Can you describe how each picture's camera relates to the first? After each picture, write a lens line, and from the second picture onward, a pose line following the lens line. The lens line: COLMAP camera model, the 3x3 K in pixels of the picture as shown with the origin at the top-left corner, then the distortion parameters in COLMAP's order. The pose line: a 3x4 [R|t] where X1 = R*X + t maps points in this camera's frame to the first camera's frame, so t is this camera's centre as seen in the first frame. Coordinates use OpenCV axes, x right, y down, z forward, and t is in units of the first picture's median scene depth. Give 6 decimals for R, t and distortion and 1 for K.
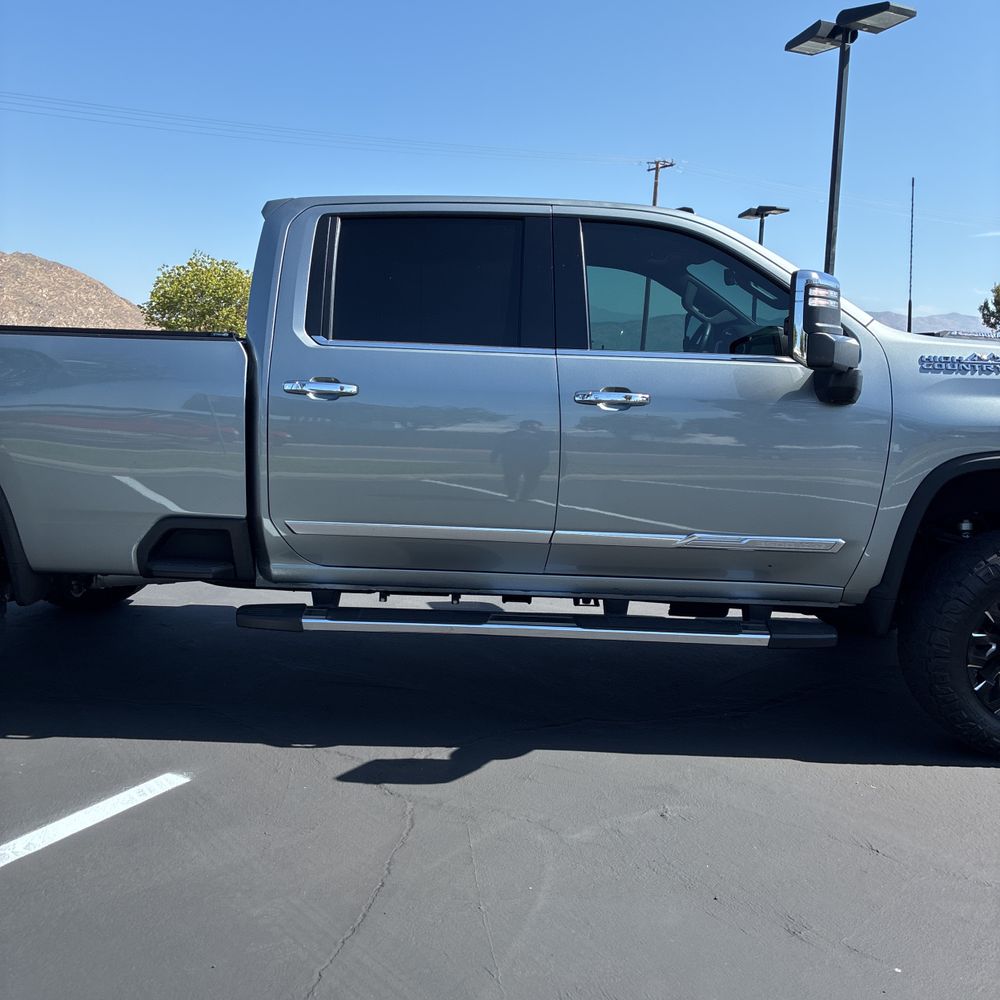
lens RADIAL K [[1021.9, 0, 500.0], [0, 1021.9, 524.7], [0, 0, 1]] dist [0.002957, -0.002951]
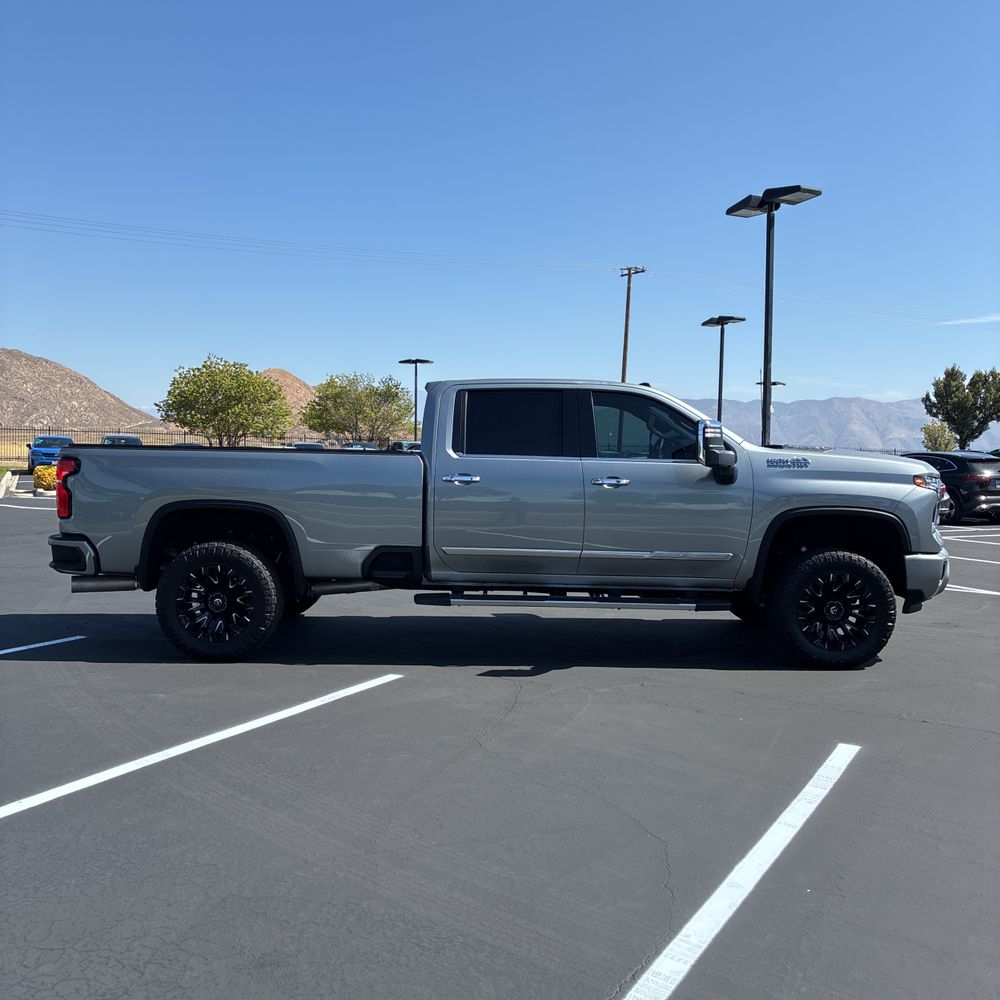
lens RADIAL K [[1004.1, 0, 505.6], [0, 1004.1, 503.1], [0, 0, 1]] dist [0.028915, -0.020969]
pose [[0.999671, -0.011934, 0.022709, -0.123571], [0.014259, 0.994357, -0.105126, 0.105265], [-0.021326, 0.105415, 0.994200, -0.825818]]
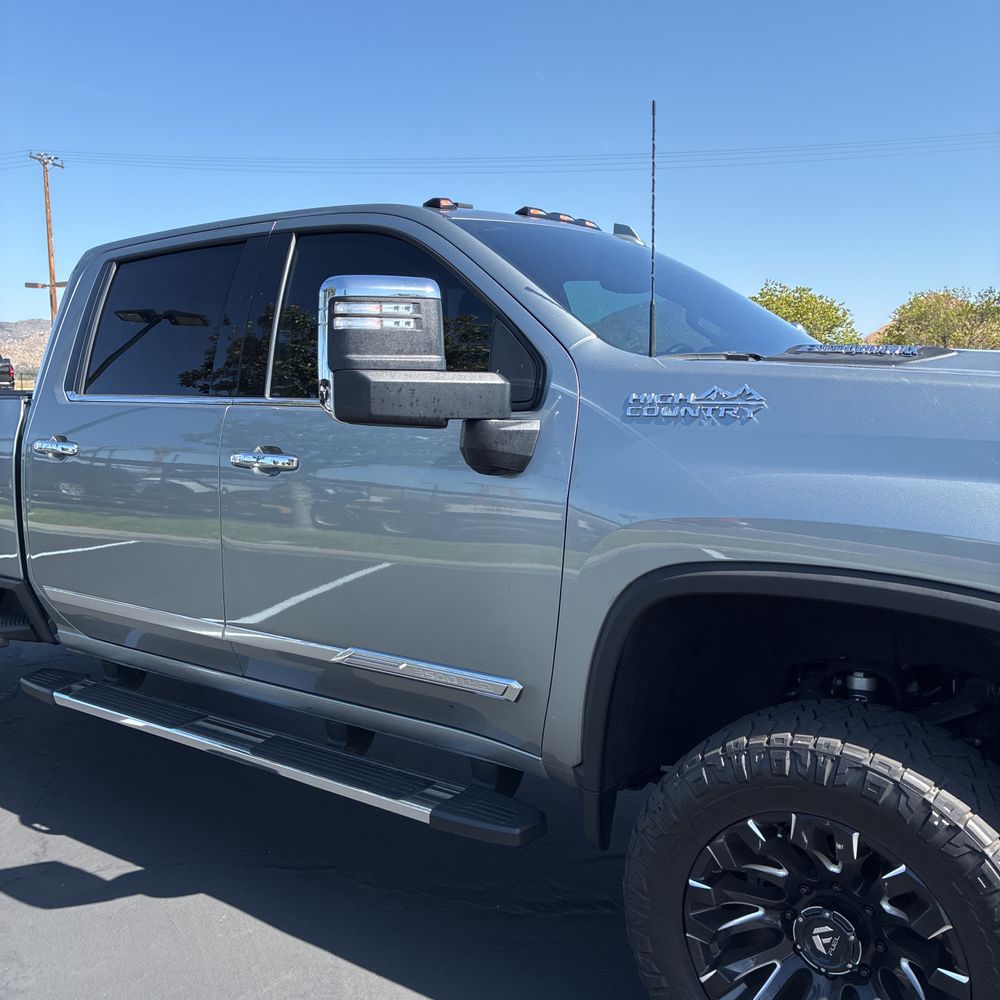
lens RADIAL K [[1019.2, 0, 476.6], [0, 1019.2, 522.4], [0, 0, 1]] dist [0.024662, 0.012588]
pose [[0.822558, 0.042040, -0.567125, 0.625115], [-0.058688, 0.998214, -0.011126, -0.071841], [0.565644, 0.042435, 0.823557, 0.421031]]
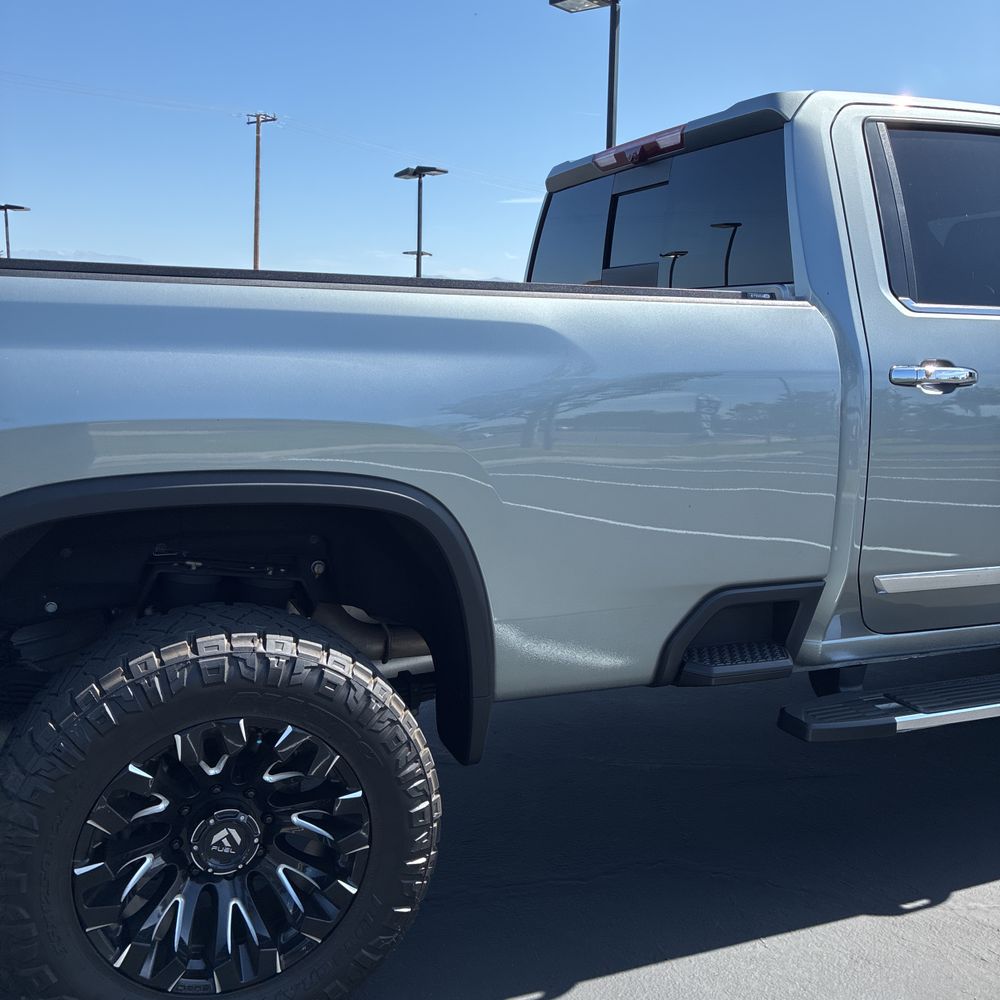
lens RADIAL K [[1004.1, 0, 505.6], [0, 1004.1, 503.1], [0, 0, 1]] dist [0.028915, -0.020969]
pose [[0.918968, -0.071347, 0.387824, -0.641431], [0.063238, 0.997431, 0.033651, -0.083355], [-0.389229, -0.006399, 0.921119, 0.458936]]
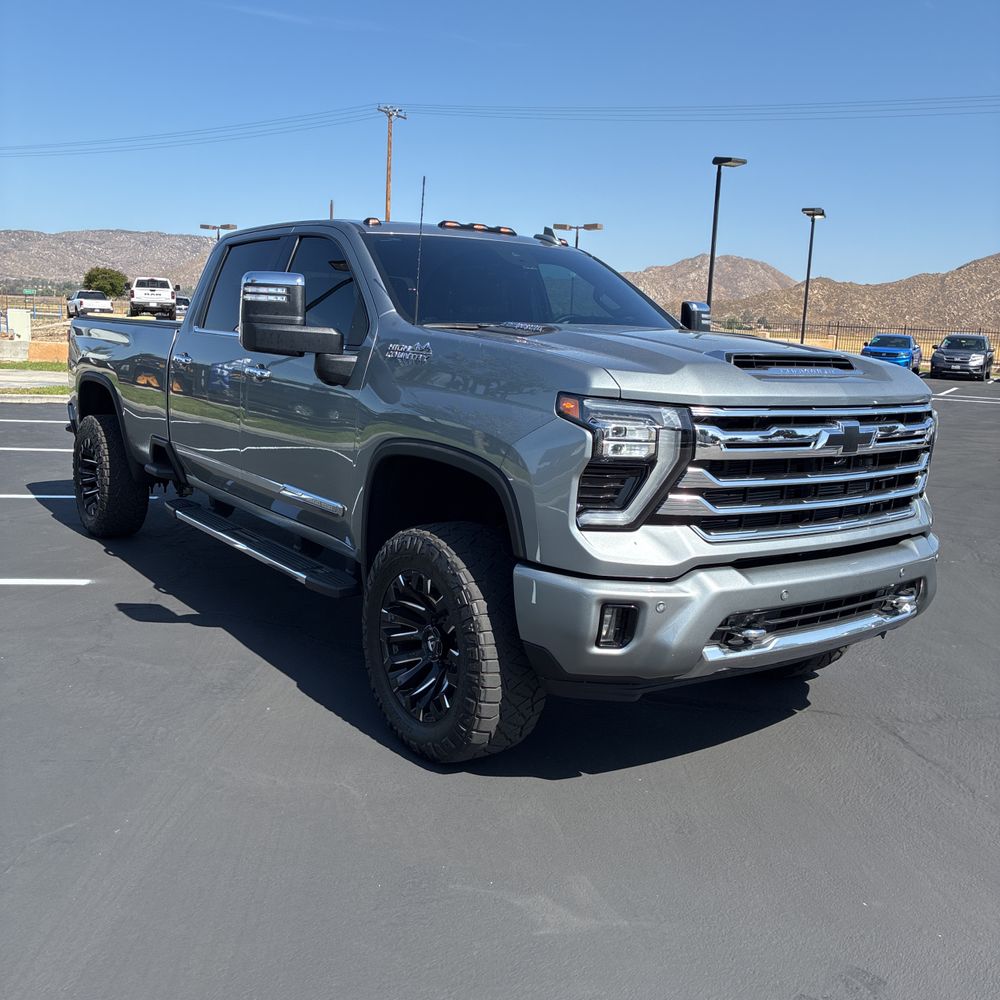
lens RADIAL K [[1021.2, 0, 487.5], [0, 1021.2, 516.5], [0, 0, 1]] dist [-0.003634, -0.029601]
pose [[0.617369, 0.147871, -0.772651, 1.223403], [-0.154582, 0.985829, 0.065154, -0.066427], [0.771336, 0.079214, 0.631479, 0.380478]]
